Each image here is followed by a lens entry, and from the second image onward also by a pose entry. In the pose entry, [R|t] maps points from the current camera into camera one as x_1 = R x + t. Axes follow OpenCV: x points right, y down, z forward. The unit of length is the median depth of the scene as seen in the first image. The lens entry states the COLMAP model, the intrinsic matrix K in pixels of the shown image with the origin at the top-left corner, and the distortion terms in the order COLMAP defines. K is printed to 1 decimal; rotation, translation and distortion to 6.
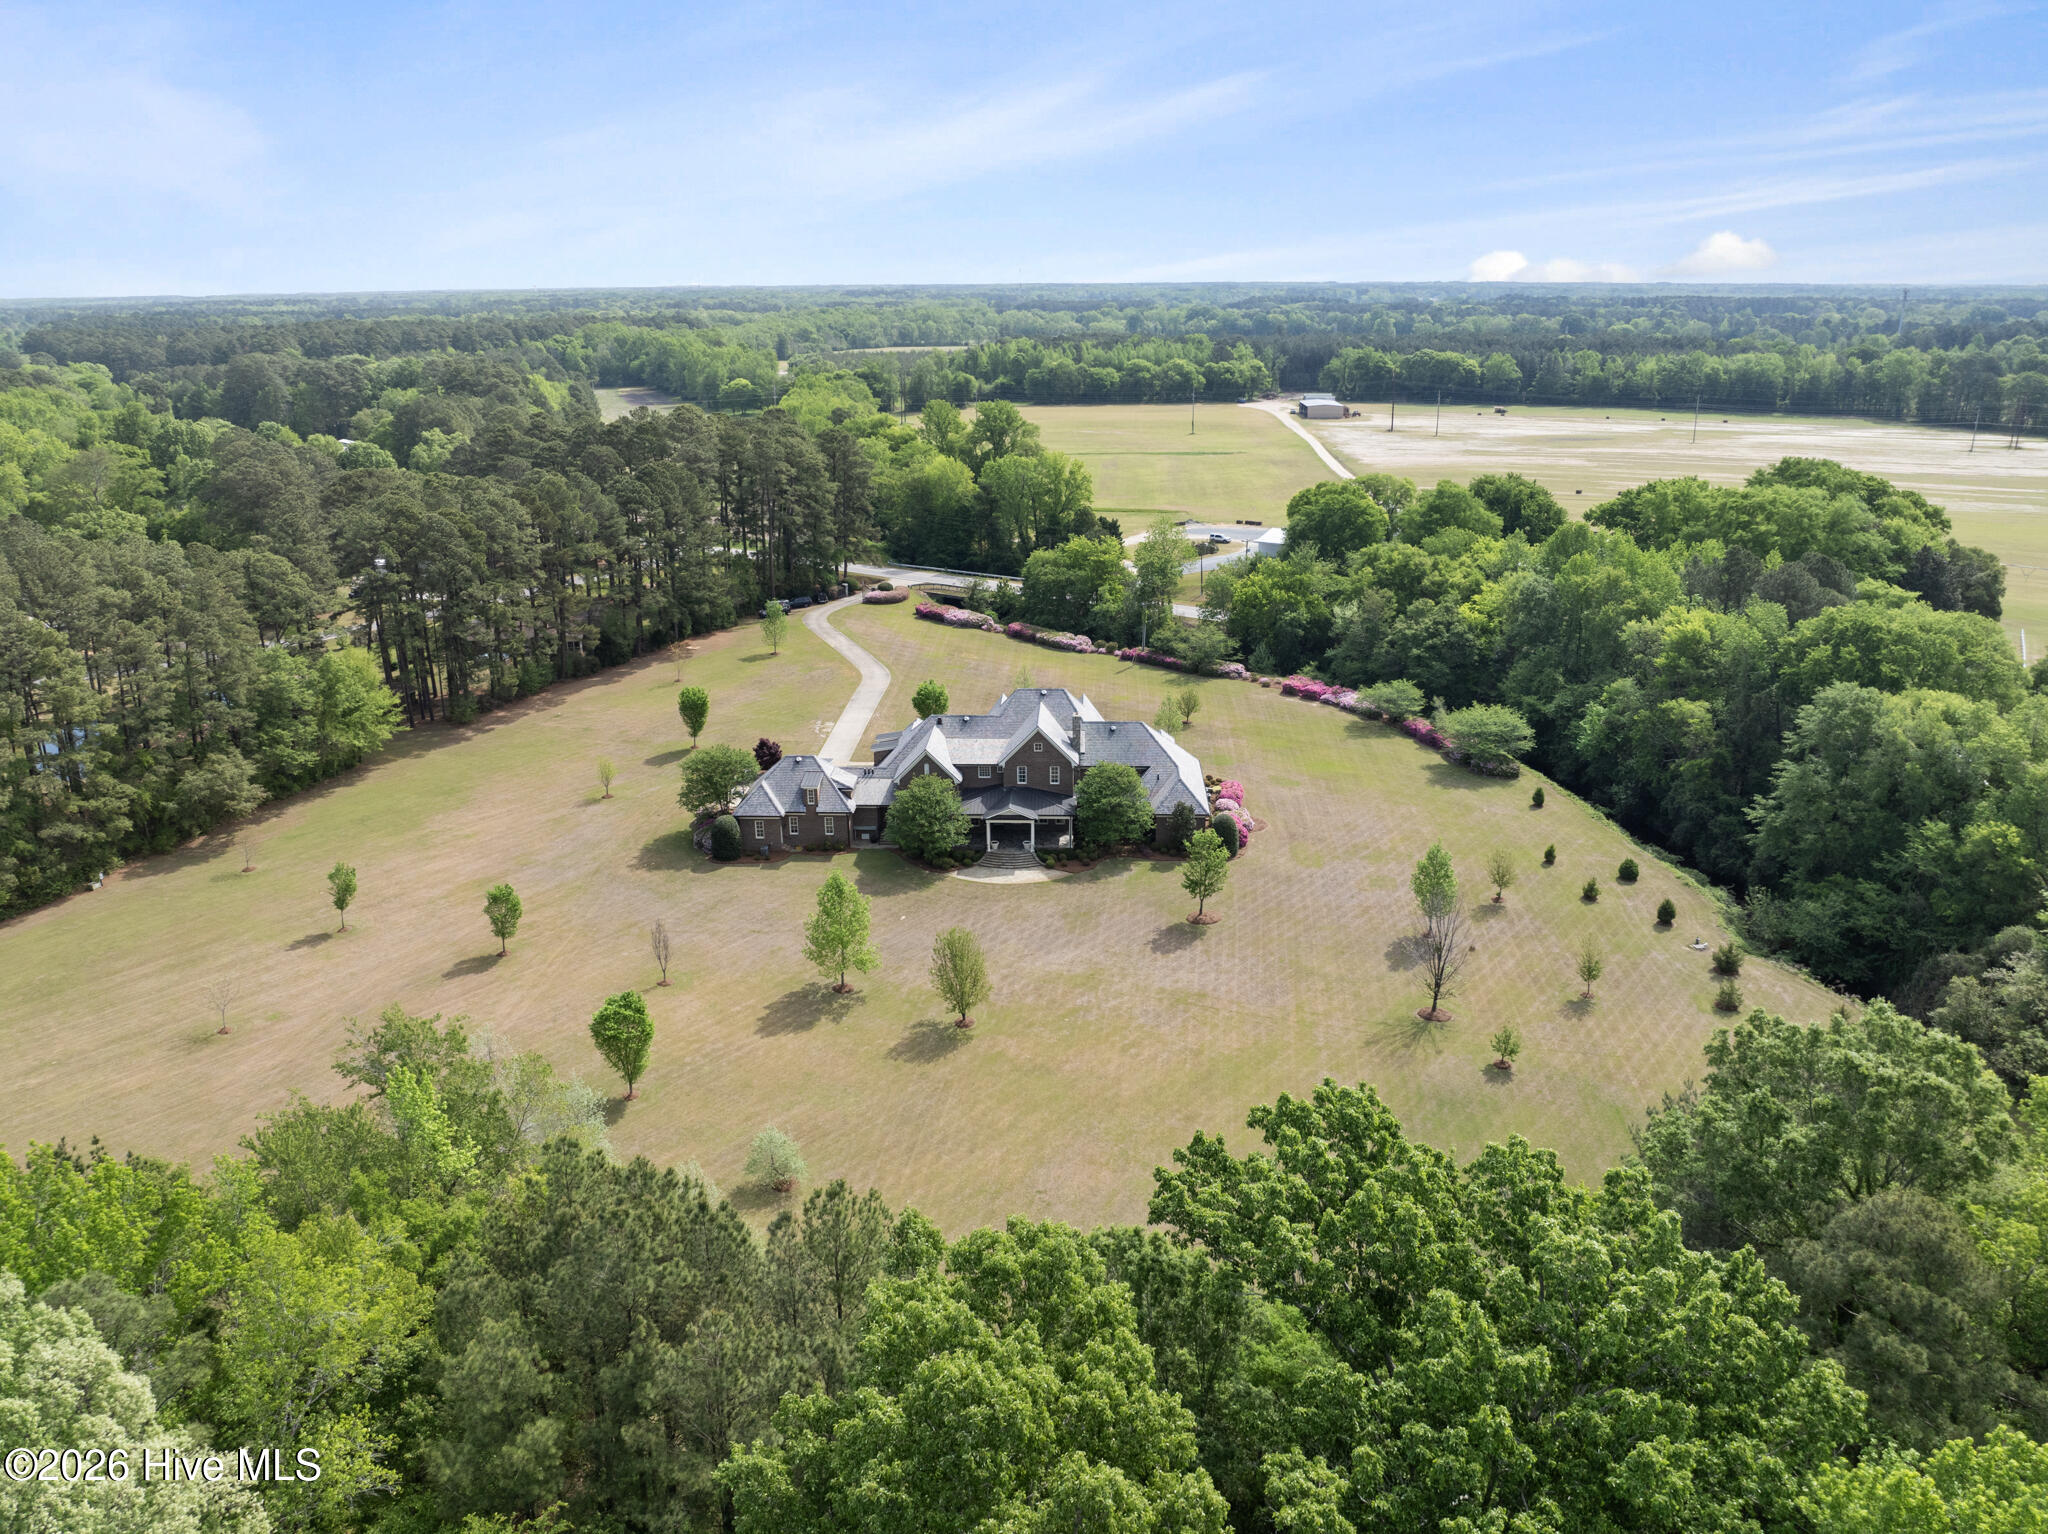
lens RADIAL K [[1389.8, 0, 1024.0], [0, 1389.8, 767.0], [0, 0, 1]] dist [-0.058638, 0.035593]
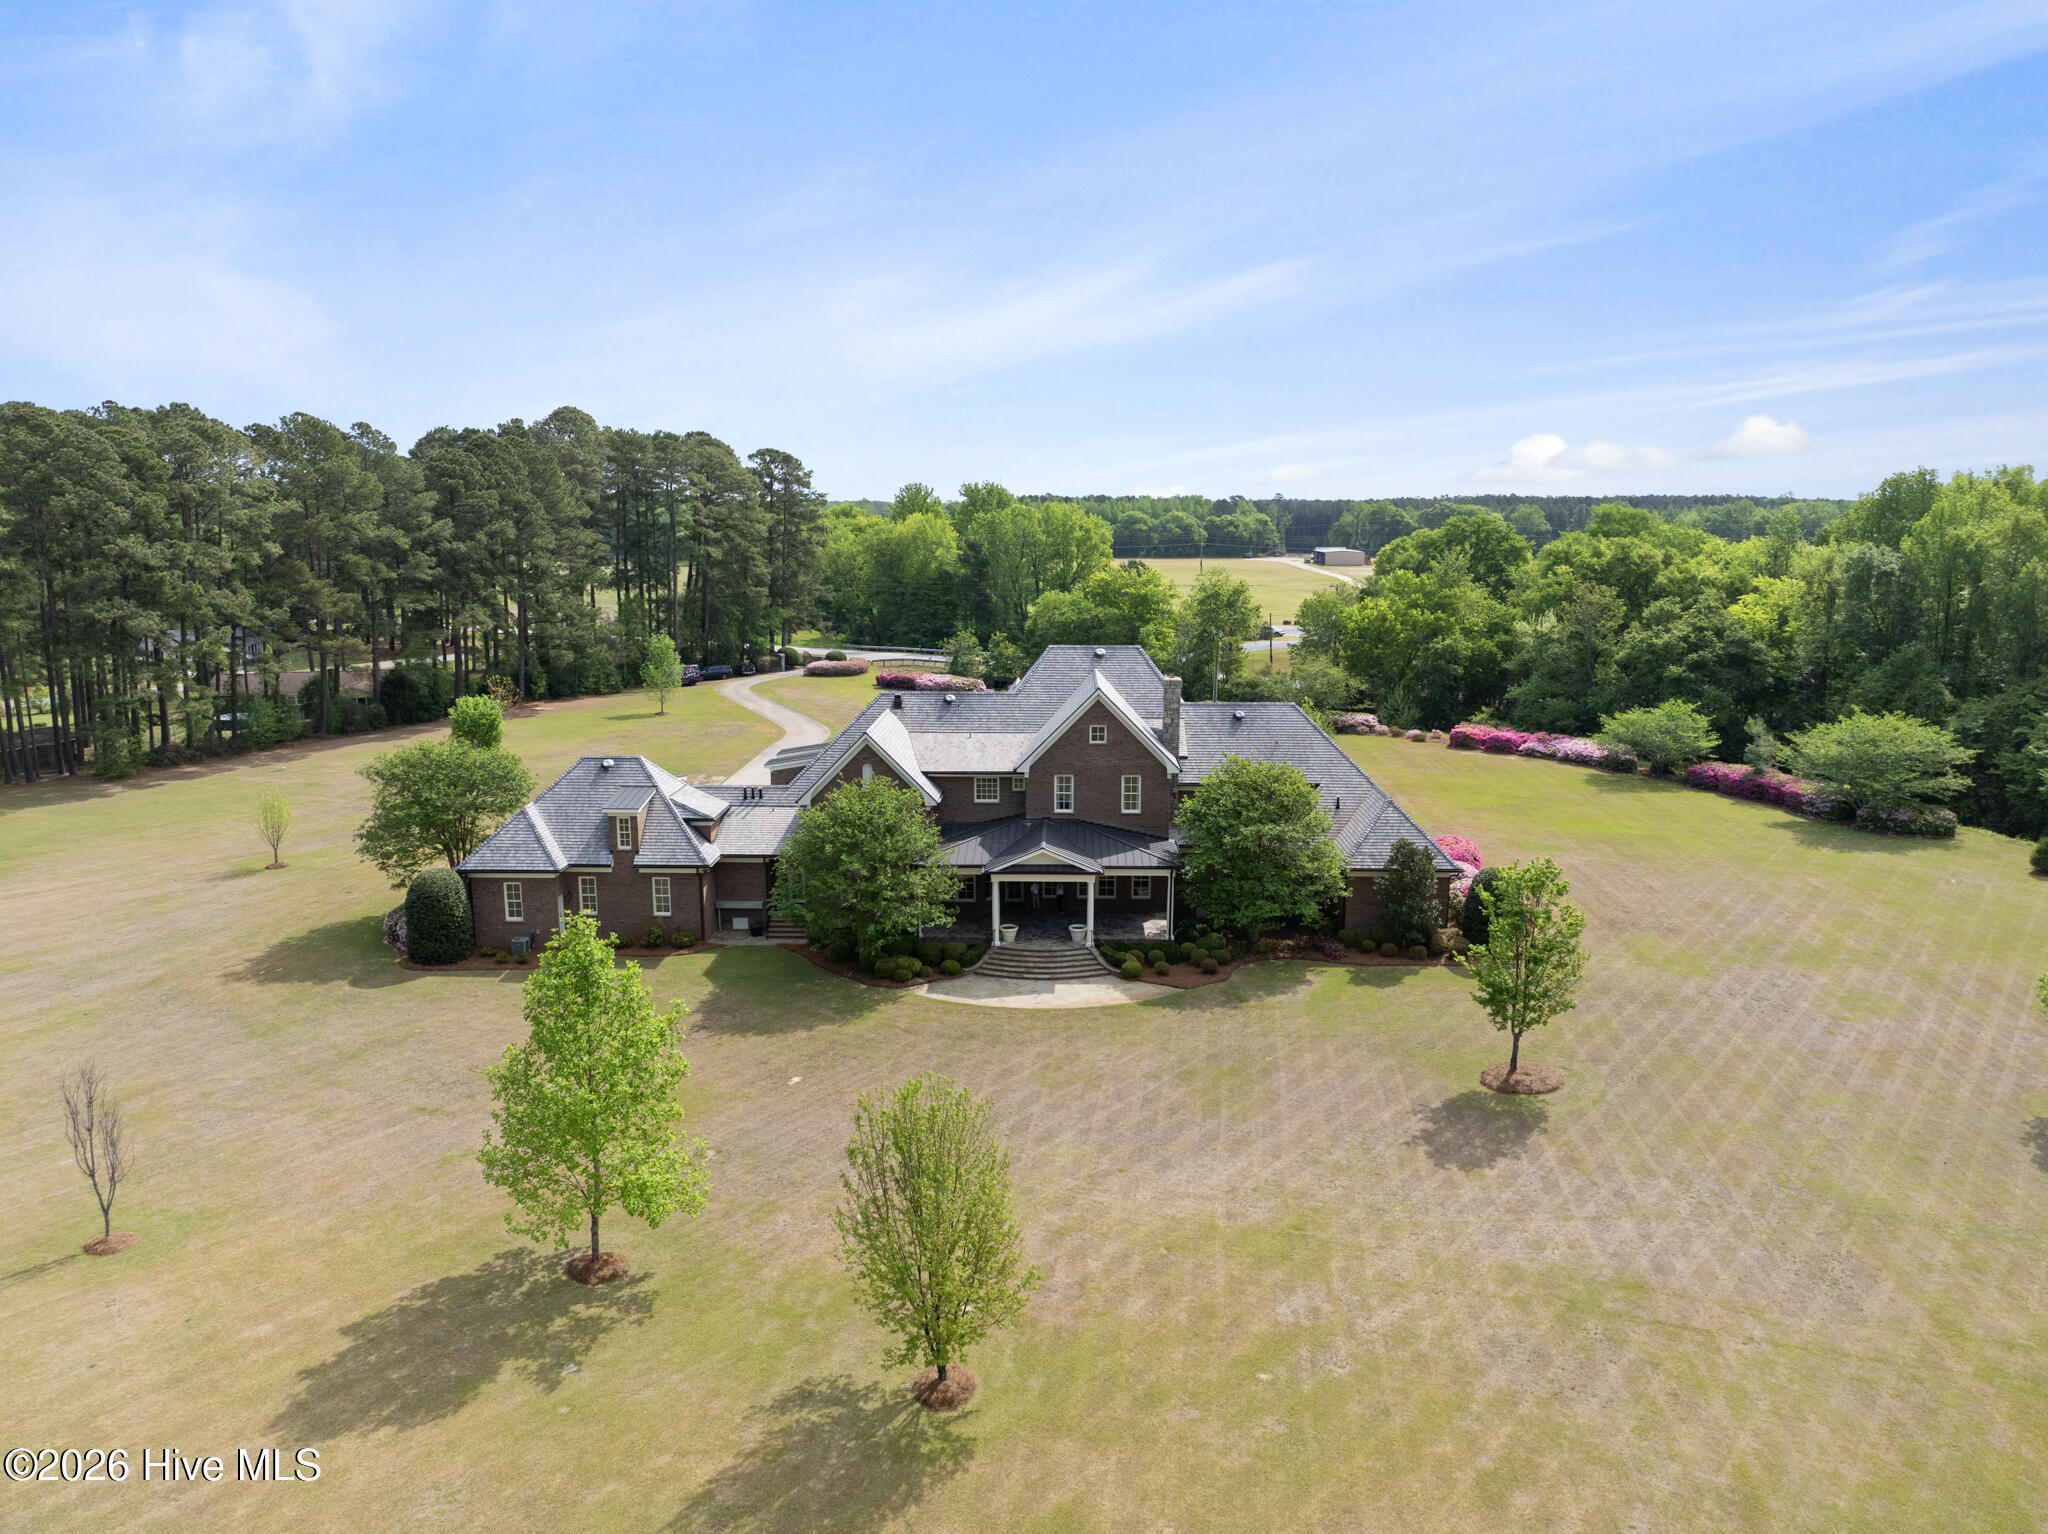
lens RADIAL K [[1389.8, 0, 1024.0], [0, 1389.8, 767.0], [0, 0, 1]] dist [-0.058638, 0.035593]
pose [[0.999833, 0.005727, 0.017358, -0.024129], [-0.002968, 0.987913, -0.154984, 0.072270], [-0.018035, 0.154906, 0.987765, 0.521473]]
